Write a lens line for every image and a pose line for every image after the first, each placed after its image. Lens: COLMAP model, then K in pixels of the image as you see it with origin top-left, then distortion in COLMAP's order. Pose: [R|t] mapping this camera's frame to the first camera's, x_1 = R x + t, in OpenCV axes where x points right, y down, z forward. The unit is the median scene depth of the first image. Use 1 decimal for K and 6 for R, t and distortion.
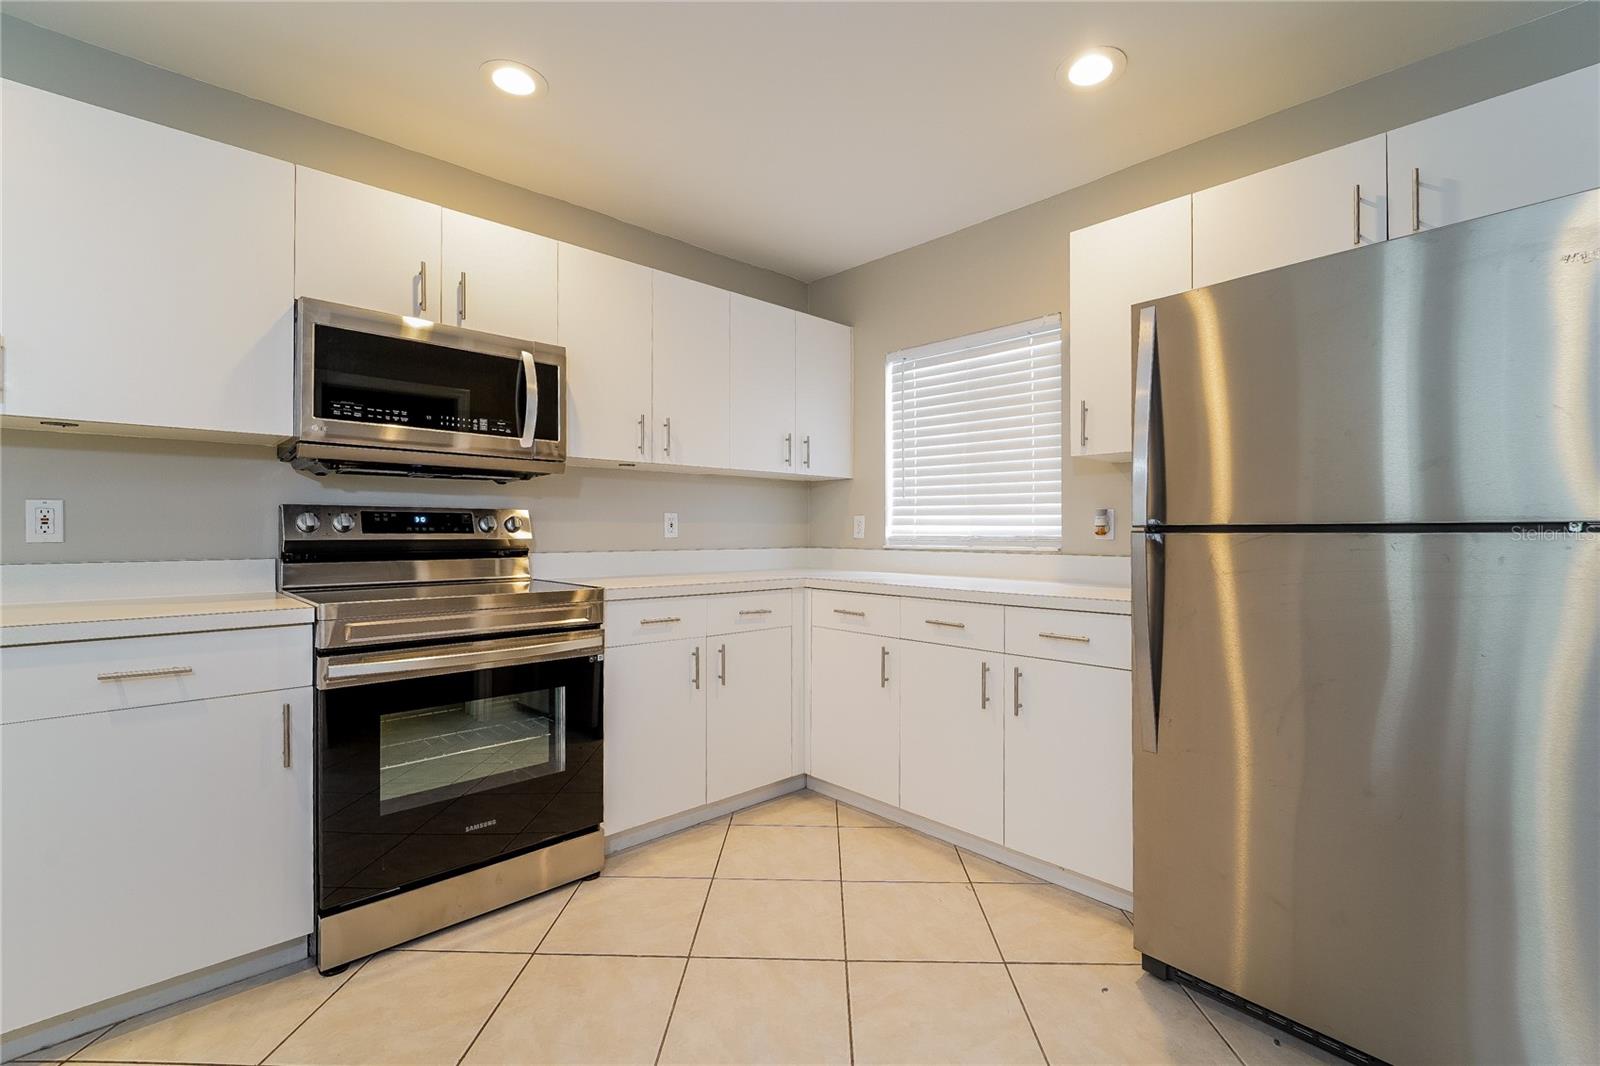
lens RADIAL K [[706.6, 0, 801.3], [0, 706.6, 527.6], [0, 0, 1]] dist [-0.001925, 0.000852]
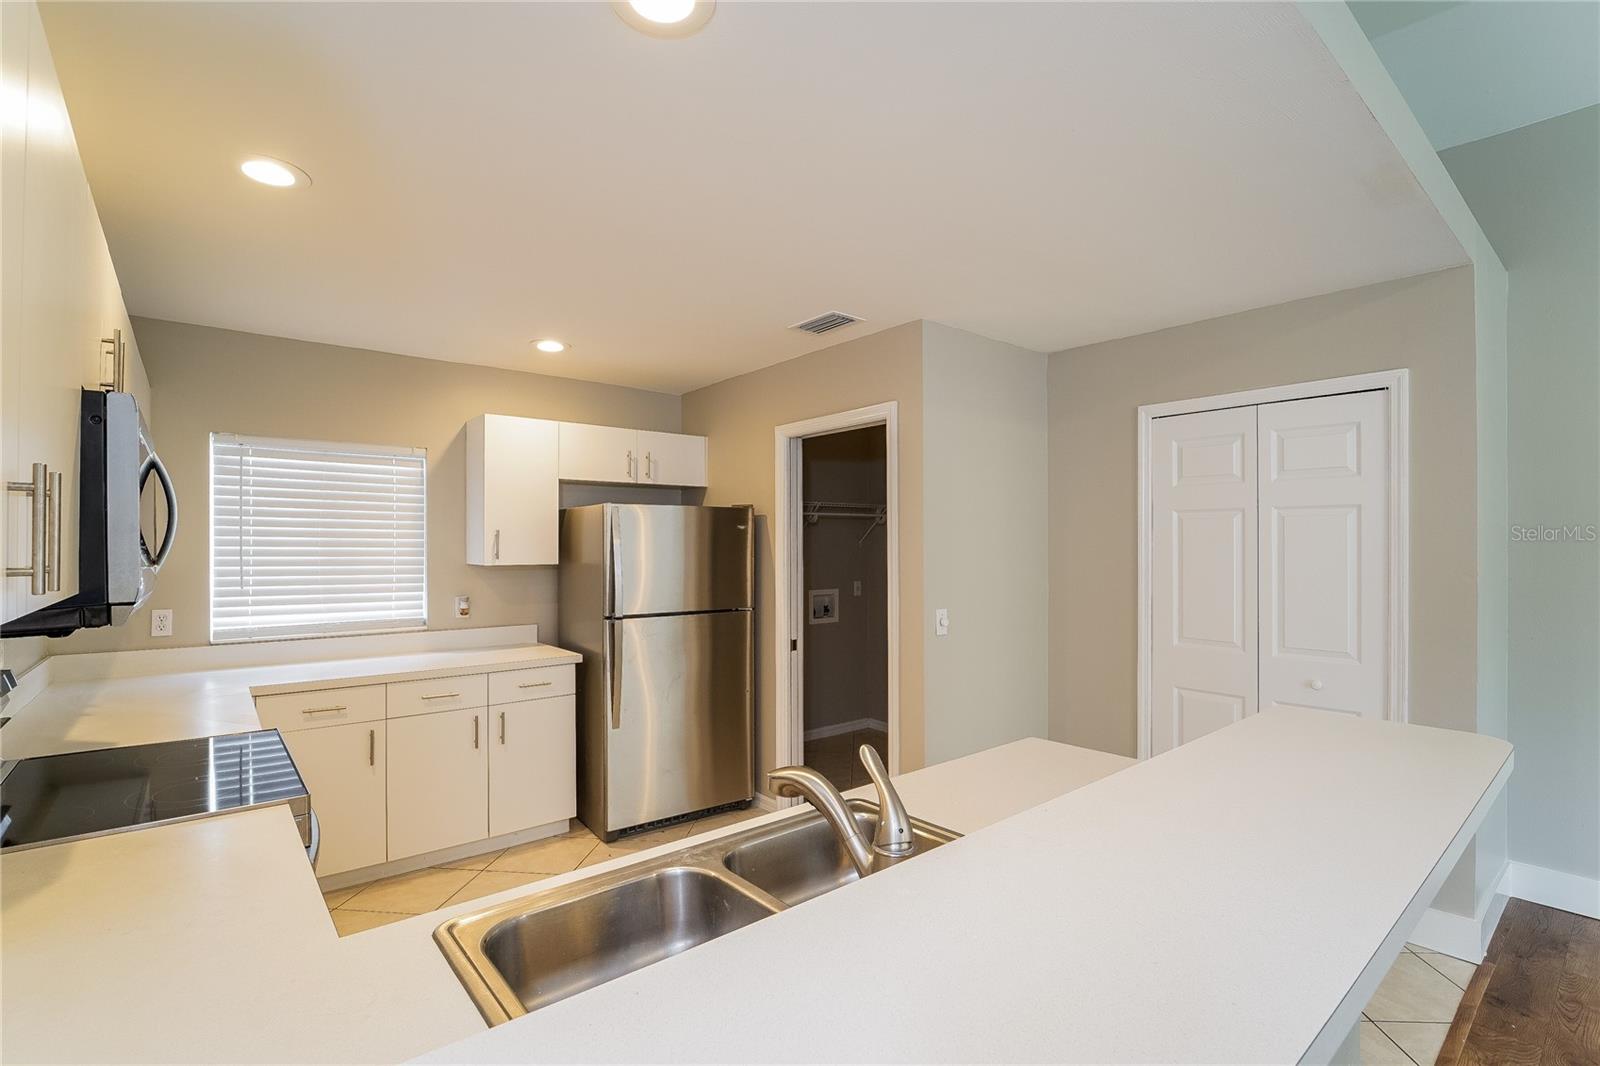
lens RADIAL K [[706.6, 0, 799.6], [0, 706.6, 545.5], [0, 0, 1]] dist [-0.001925, 0.000852]
pose [[0.072495, 0.007935, 0.997337, -0.818046], [-0.006594, 0.999950, -0.007476, -0.106517], [-0.997347, -0.006035, 0.072544, 0.186057]]
